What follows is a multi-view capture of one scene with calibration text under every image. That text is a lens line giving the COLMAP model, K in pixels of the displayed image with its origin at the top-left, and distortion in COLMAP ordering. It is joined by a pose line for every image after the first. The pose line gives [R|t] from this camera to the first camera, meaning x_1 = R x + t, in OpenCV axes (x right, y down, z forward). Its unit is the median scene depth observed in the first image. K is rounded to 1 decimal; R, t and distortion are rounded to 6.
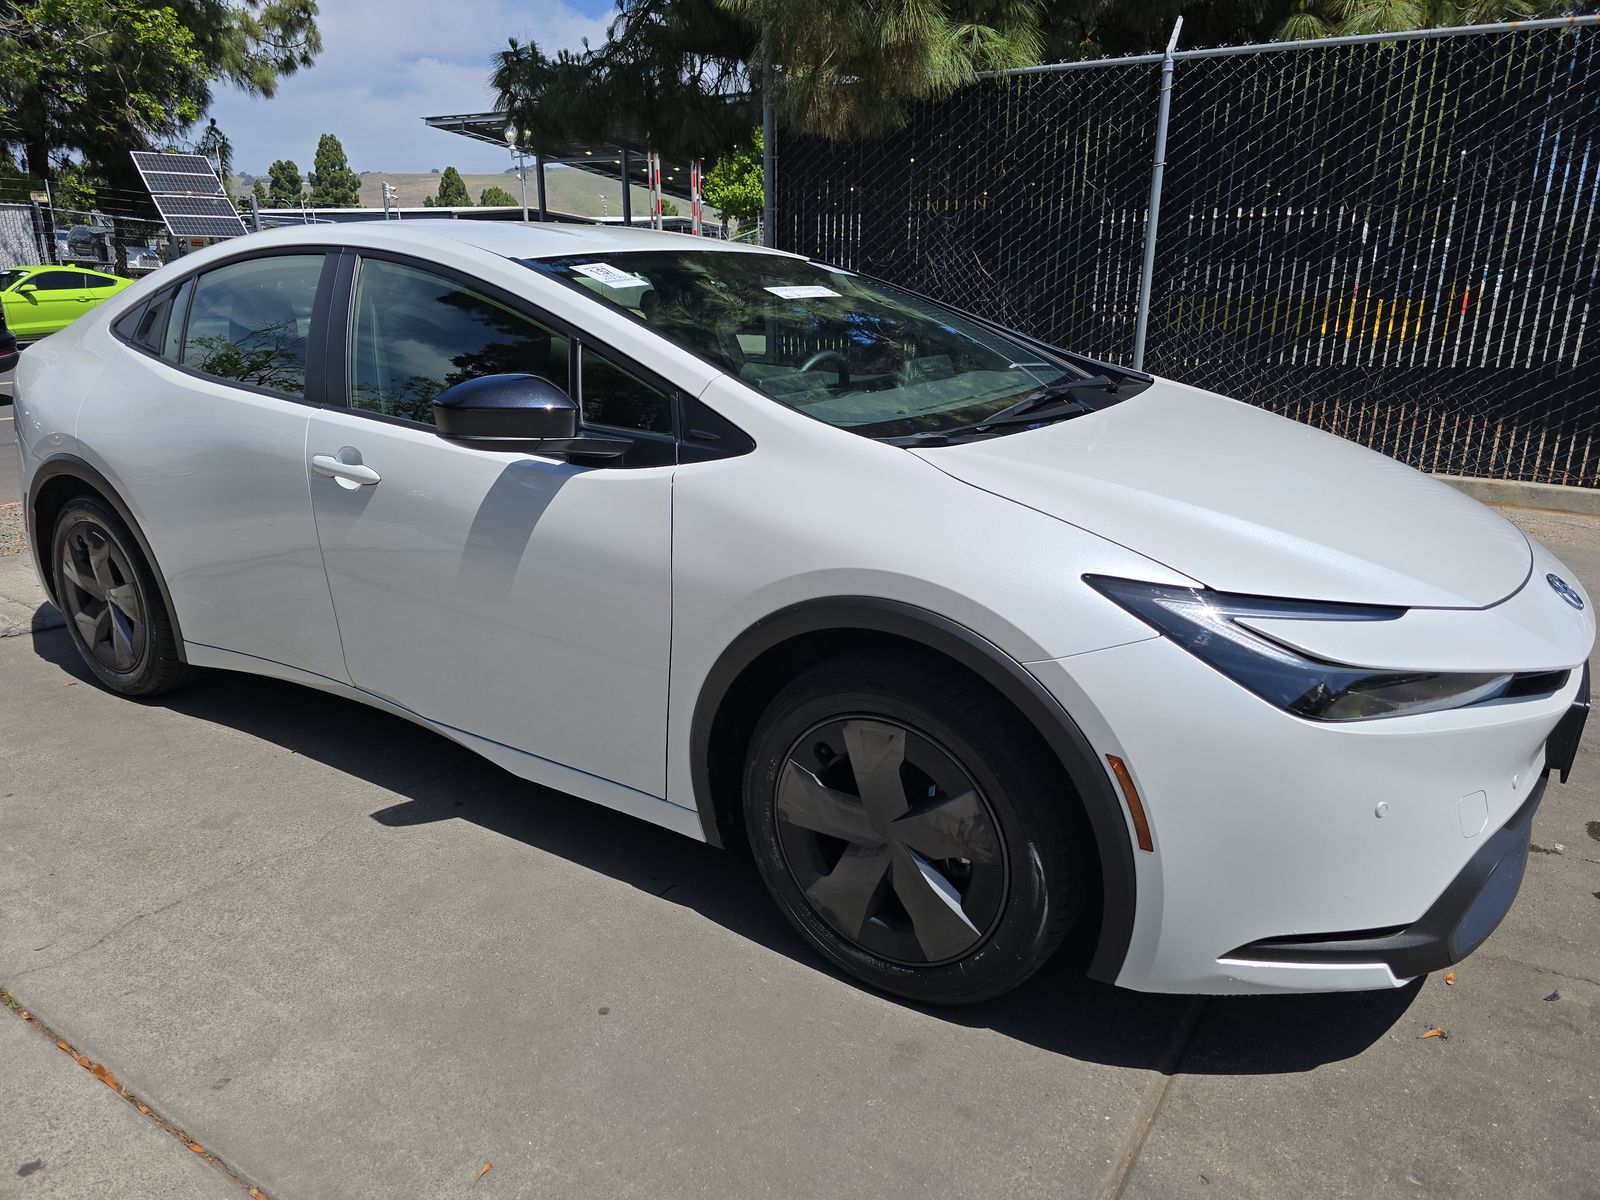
lens RADIAL K [[1146.4, 0, 800.0], [0, 1146.4, 600.0], [0, 0, 1]] dist [0.003756, 0.000223]
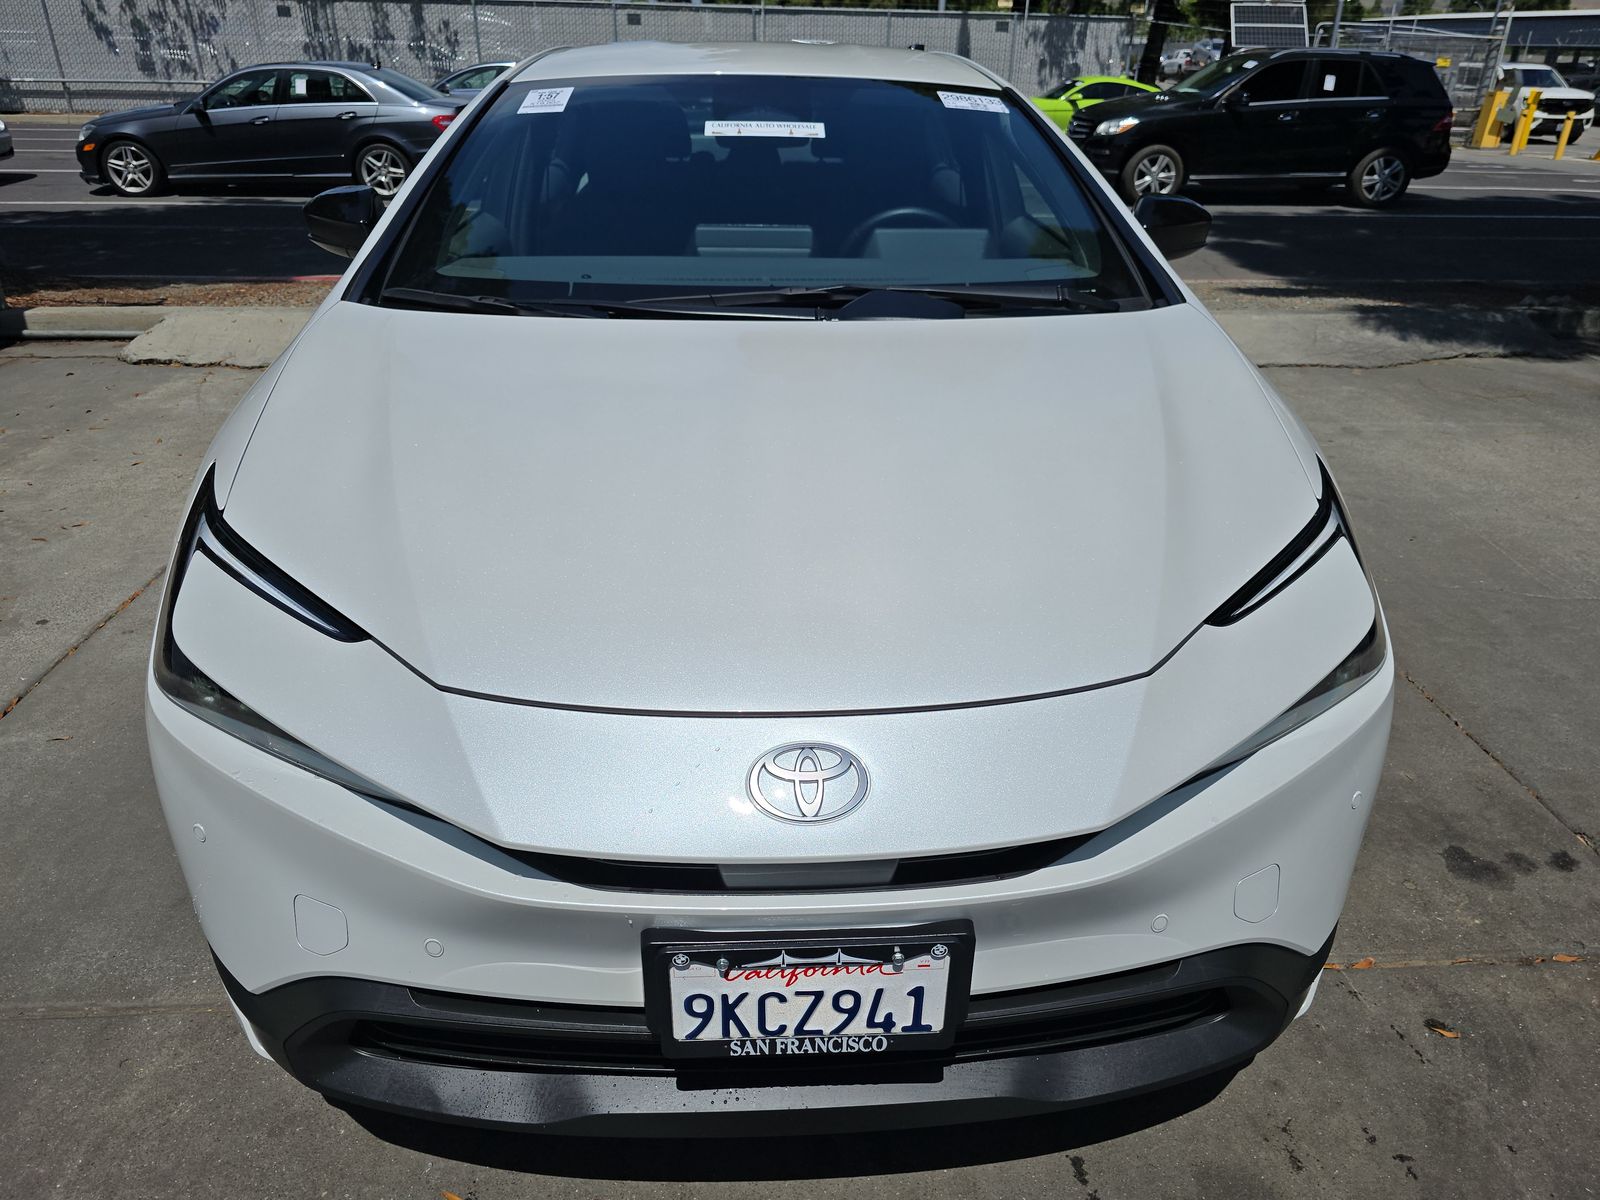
lens RADIAL K [[1146.4, 0, 800.0], [0, 1146.4, 600.0], [0, 0, 1]] dist [0.003756, 0.000223]
pose [[0.575238, 0.361037, -0.733998, 0.170478], [-0.252599, 0.931871, 0.260404, -0.038188], [0.778007, 0.035613, 0.627246, 0.107393]]
